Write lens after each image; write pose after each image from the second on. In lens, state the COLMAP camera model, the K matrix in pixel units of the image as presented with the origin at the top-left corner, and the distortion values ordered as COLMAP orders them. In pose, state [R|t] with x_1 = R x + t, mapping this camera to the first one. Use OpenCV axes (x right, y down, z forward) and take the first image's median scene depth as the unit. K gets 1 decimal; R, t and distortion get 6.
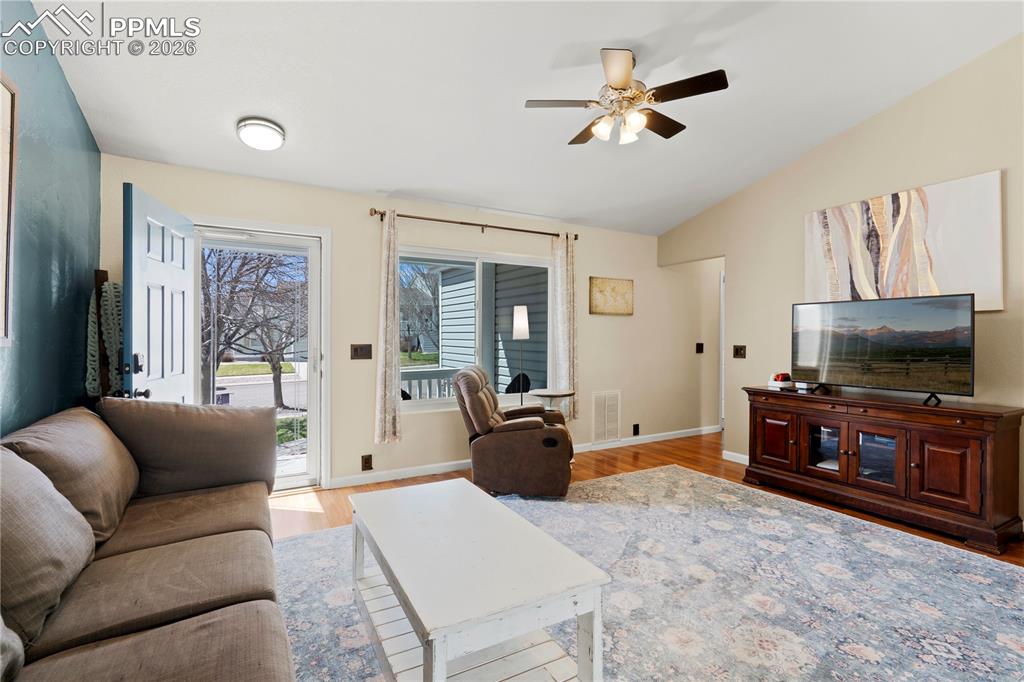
lens RADIAL K [[467.2, 0, 512.7], [0, 467.2, 343.4], [0, 0, 1]] dist [-0.002843, 0.000360]
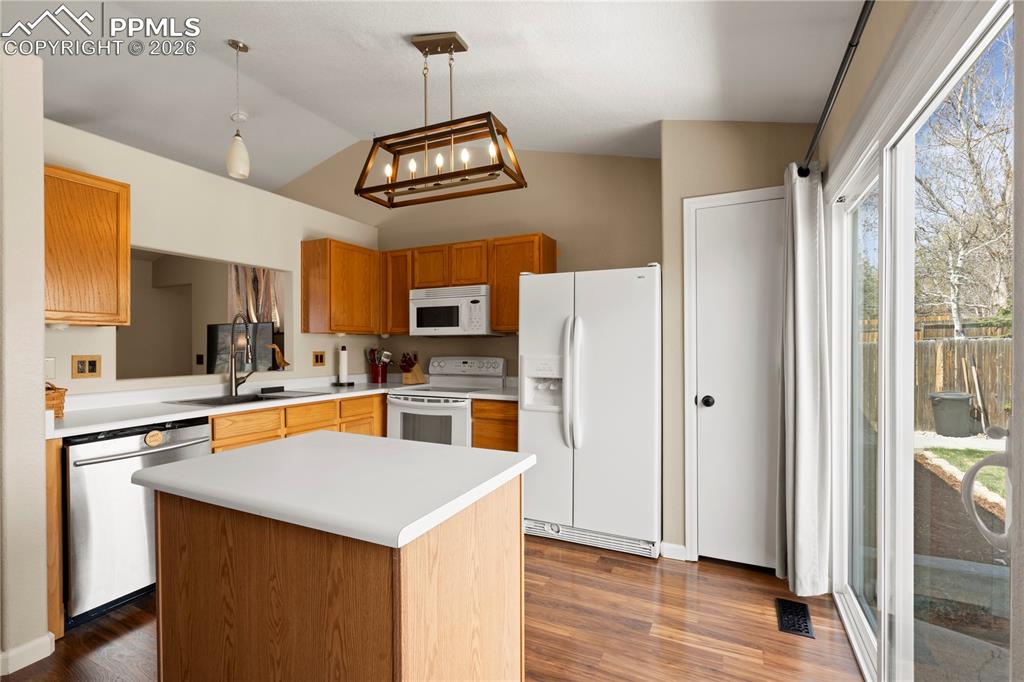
lens RADIAL K [[464.1, 0, 513.0], [0, 464.1, 345.7], [0, 0, 1]] dist [-0.000859, 0.000802]
pose [[0.822391, -0.005238, 0.568899, 0.552276], [0.013999, 0.999841, -0.011031, 0.007075], [-0.568751, 0.017036, 0.822333, -0.638367]]
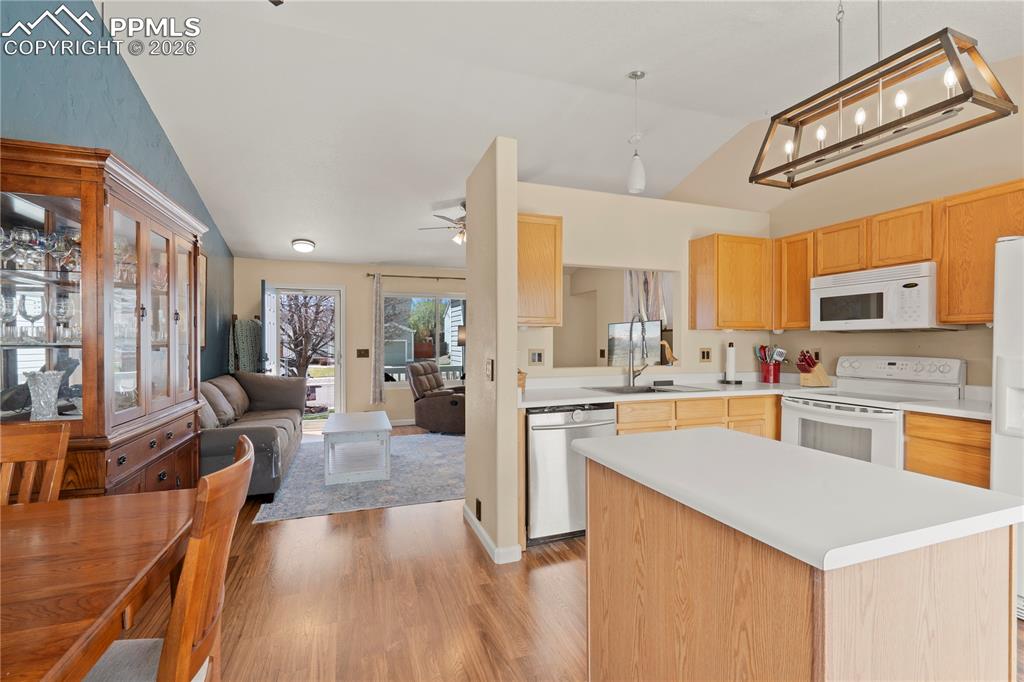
lens RADIAL K [[464.1, 0, 513.0], [0, 464.1, 345.7], [0, 0, 1]] dist [-0.000859, 0.000802]
pose [[0.985554, -0.002701, -0.169342, 0.536605], [0.001091, 0.999953, -0.009605, 0.007002], [0.169360, 0.009281, 0.985511, -0.640189]]
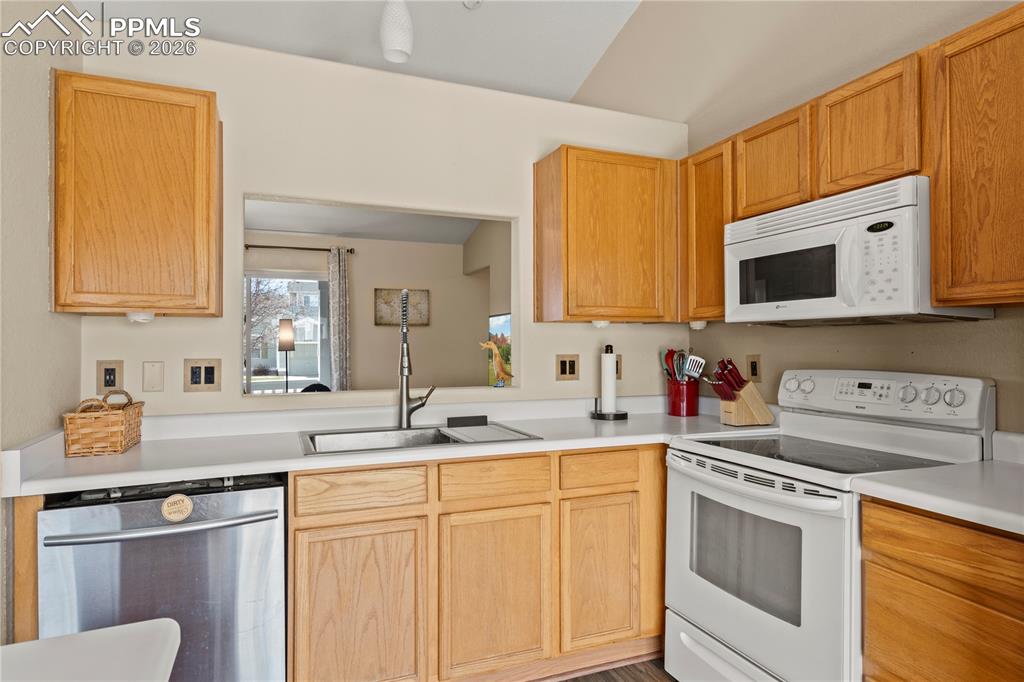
lens RADIAL K [[593.1, 0, 512.9], [0, 593.1, 339.7], [0, 0, 1]] dist [0.000480, 0.001200]
pose [[0.992564, -0.007291, -0.121503, 0.795707], [0.004363, 0.999694, -0.024349, 0.001856], [0.121643, 0.023638, 0.992292, -0.308683]]
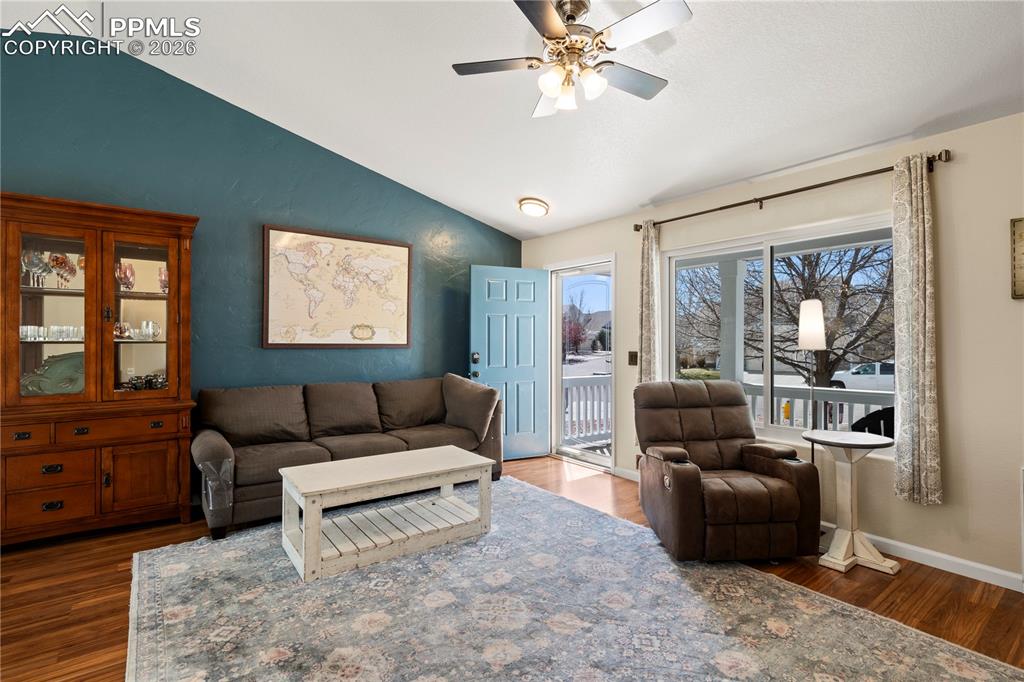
lens RADIAL K [[482.8, 0, 514.8], [0, 482.8, 340.5], [0, 0, 1]] dist [-0.003295, -0.000226]
pose [[0.141740, -0.003219, -0.989899, 0.740402], [-0.016098, 0.999855, -0.005556, -0.012332], [0.989773, 0.016723, 0.141667, 0.558793]]
